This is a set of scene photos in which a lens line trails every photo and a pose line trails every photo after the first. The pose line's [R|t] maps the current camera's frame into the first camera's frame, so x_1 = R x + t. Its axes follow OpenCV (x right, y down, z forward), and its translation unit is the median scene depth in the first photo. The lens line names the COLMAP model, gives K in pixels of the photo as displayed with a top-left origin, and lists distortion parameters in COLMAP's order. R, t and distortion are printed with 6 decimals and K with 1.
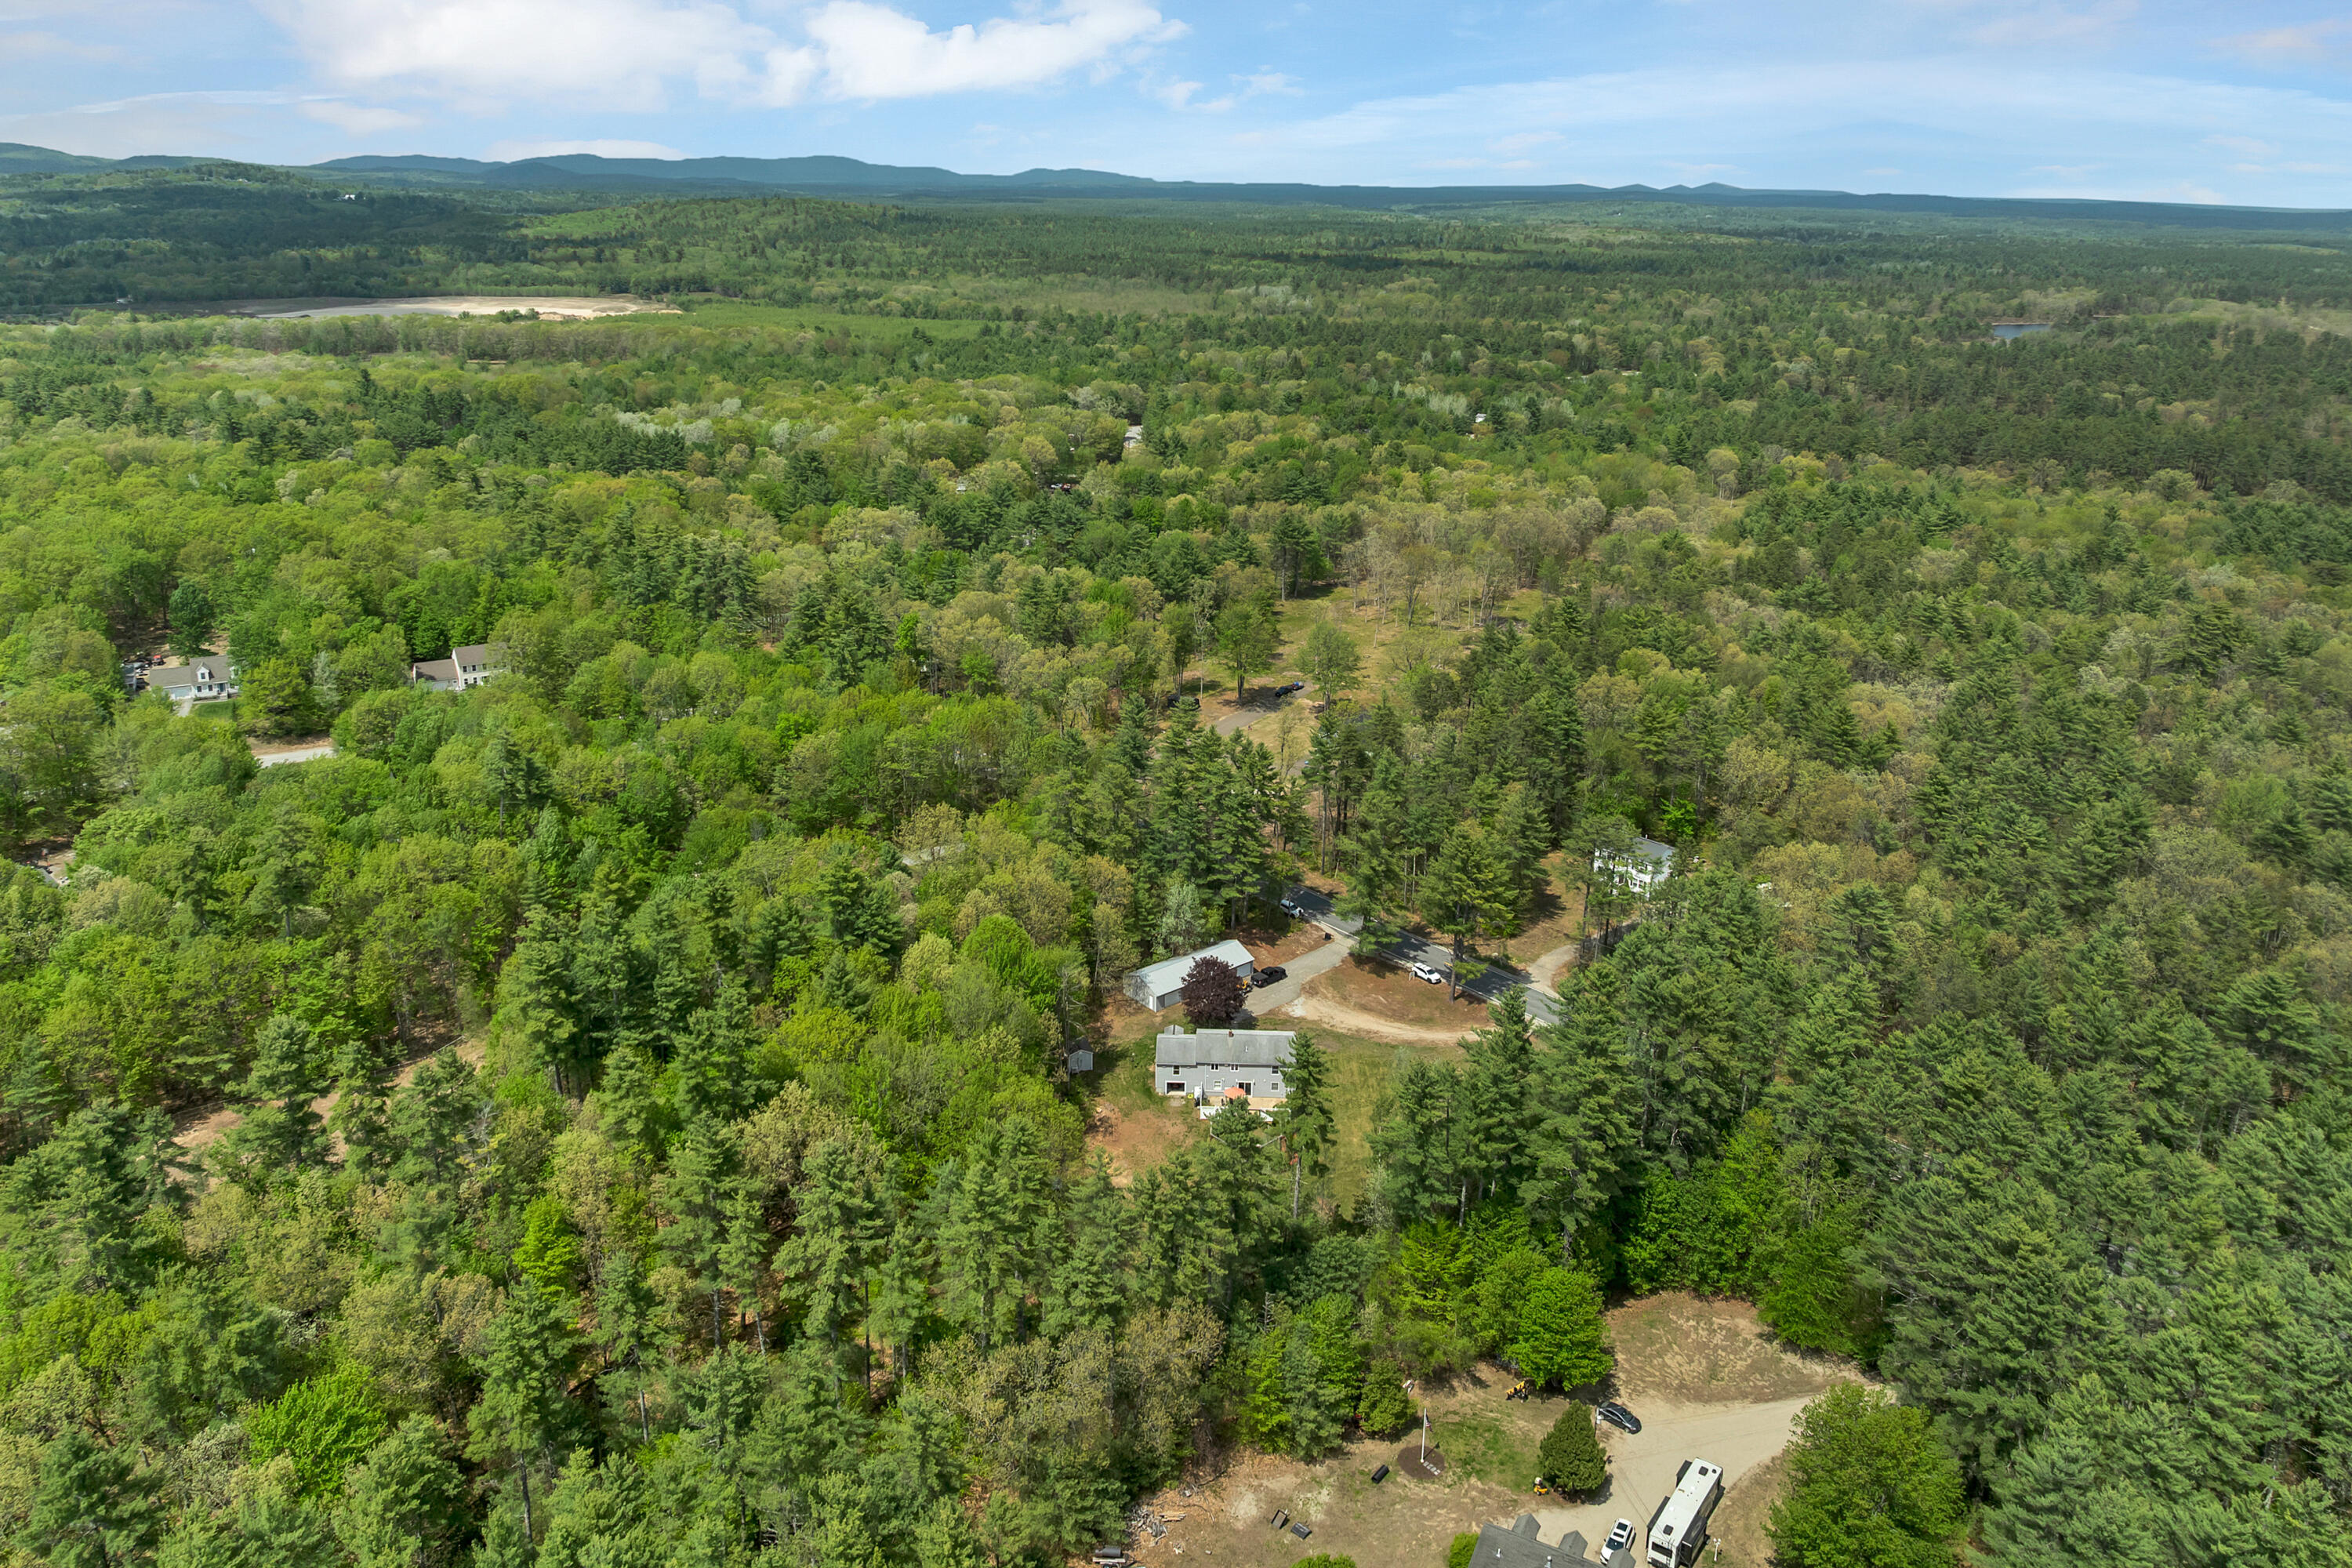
lens RADIAL K [[1627.6, 0, 1133.1], [0, 1627.6, 790.1], [0, 0, 1]] dist [-0.028883, -0.003225]
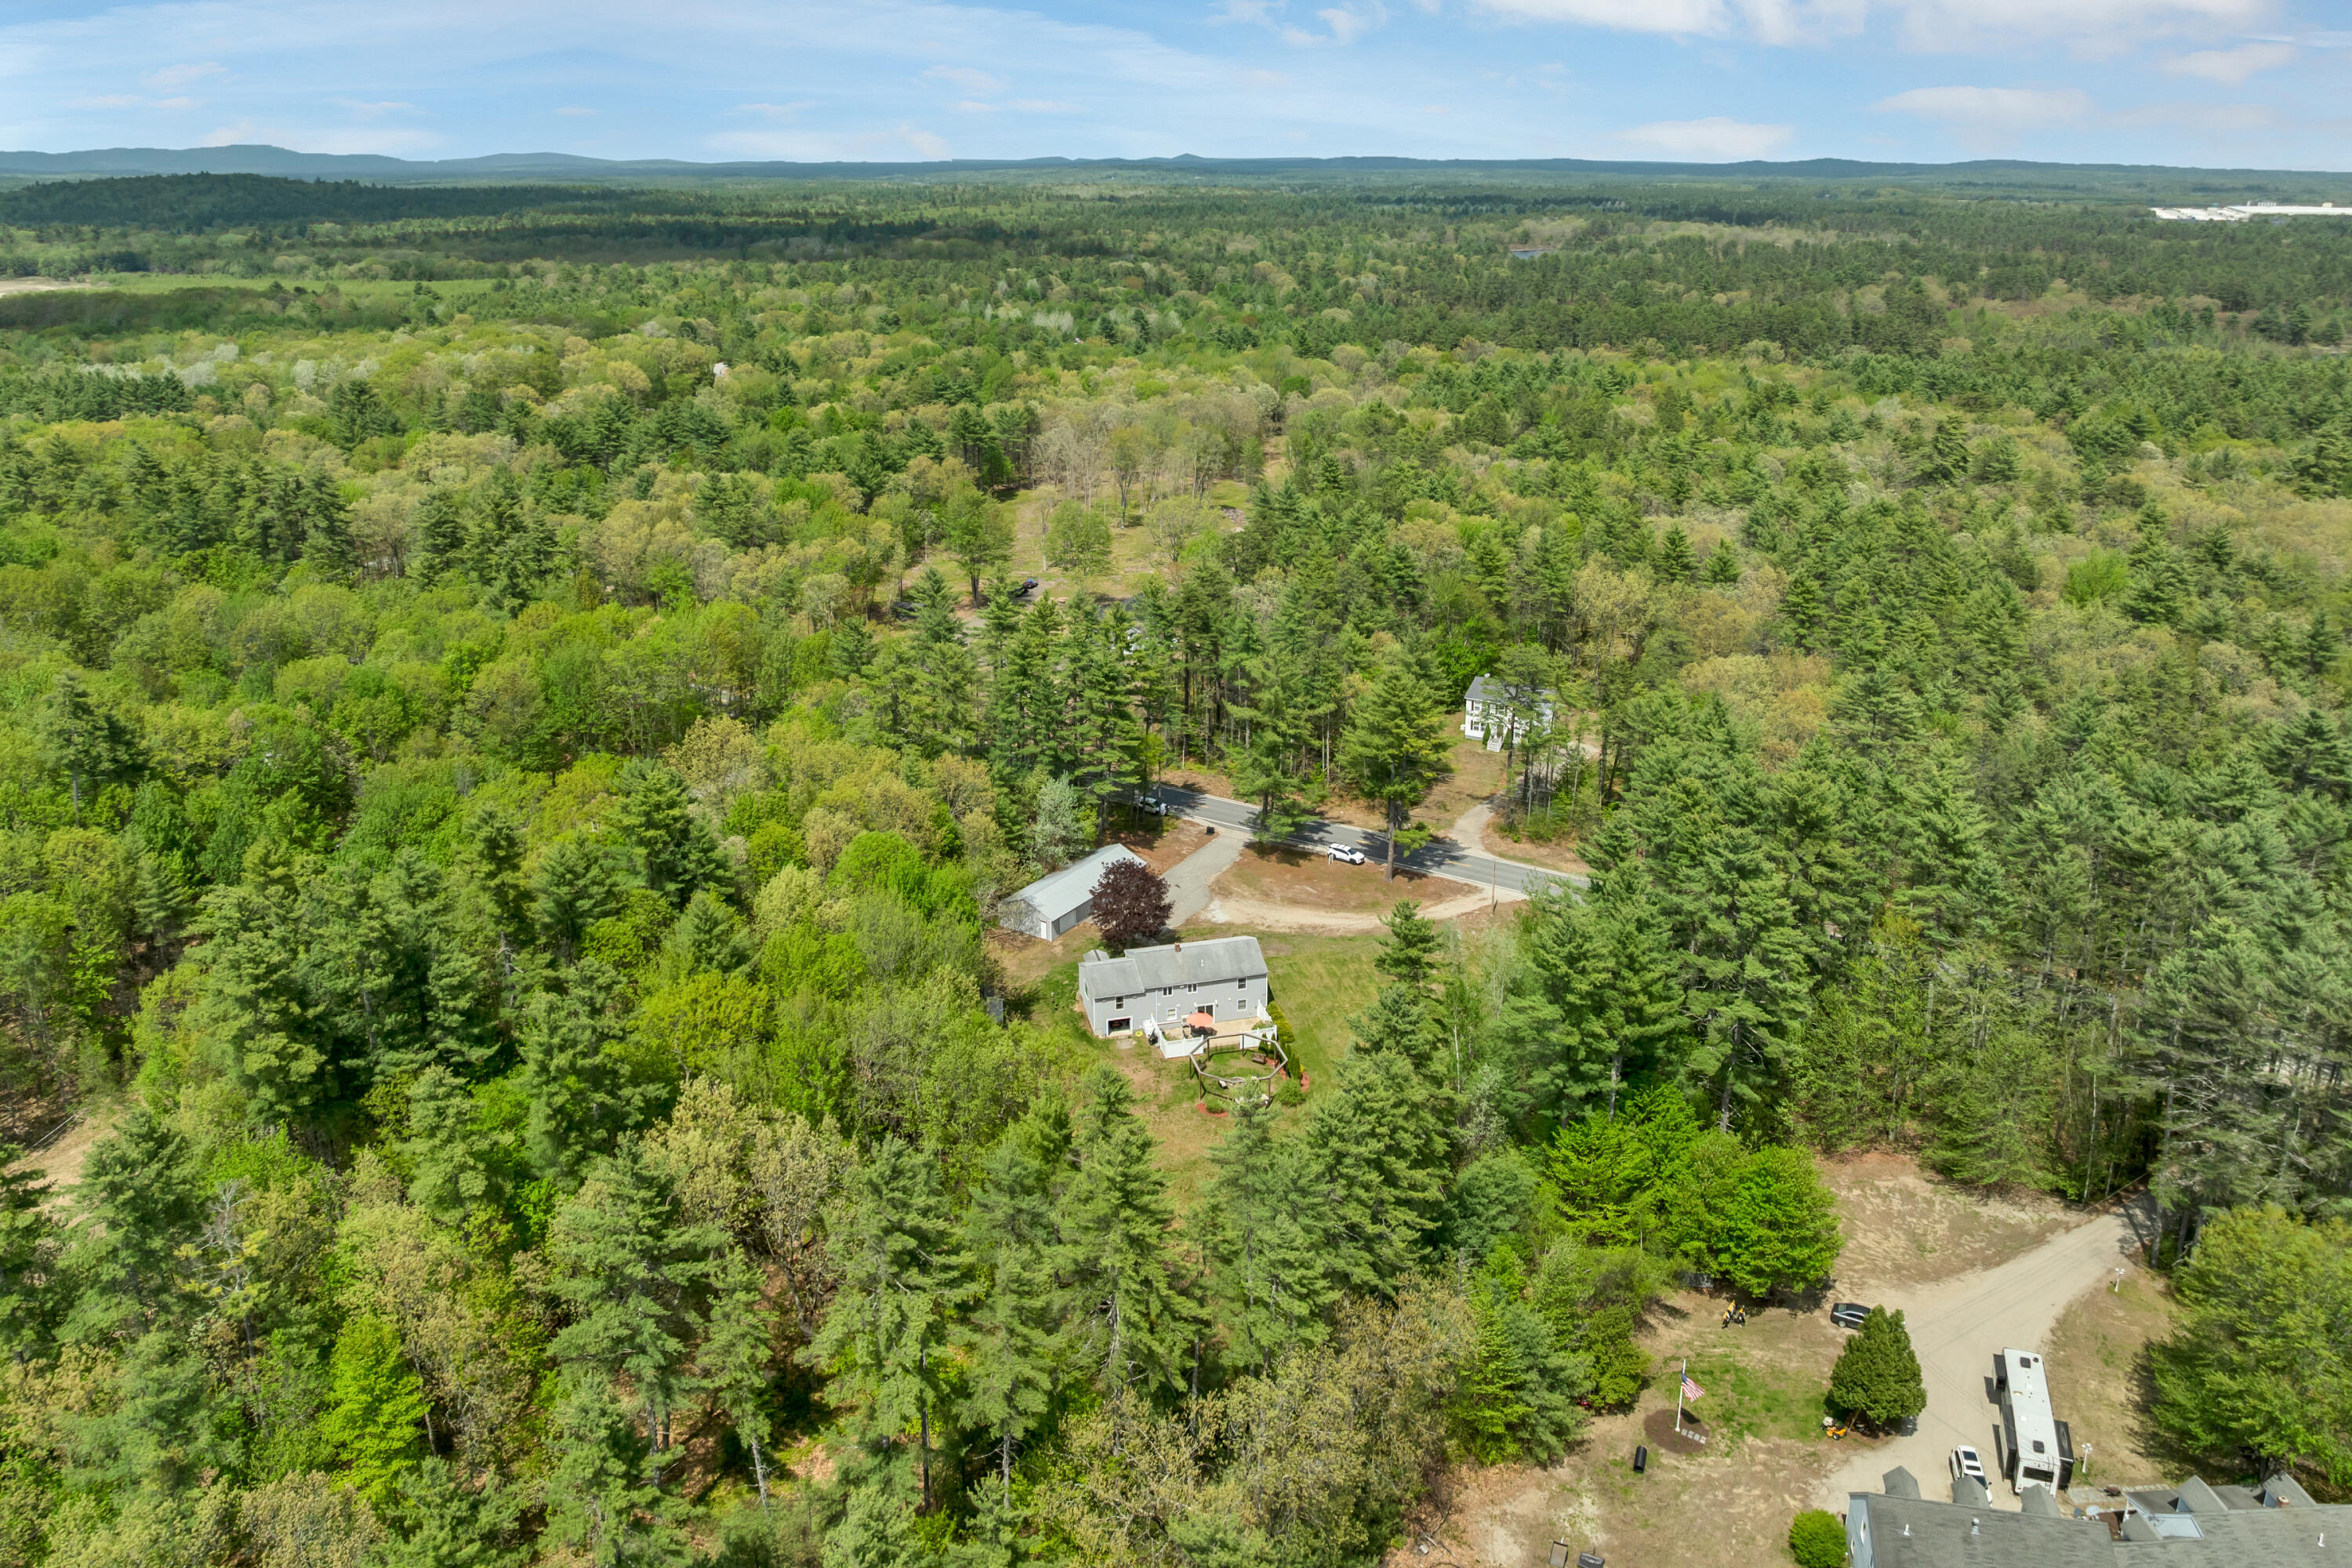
lens RADIAL K [[1627.6, 0, 1133.1], [0, 1627.6, 790.1], [0, 0, 1]] dist [-0.028883, -0.003225]
pose [[0.955405, -0.113068, 0.272796, -0.164937], [0.110234, 0.993572, 0.025747, 0.050330], [-0.273953, 0.005472, 0.961727, 0.242290]]
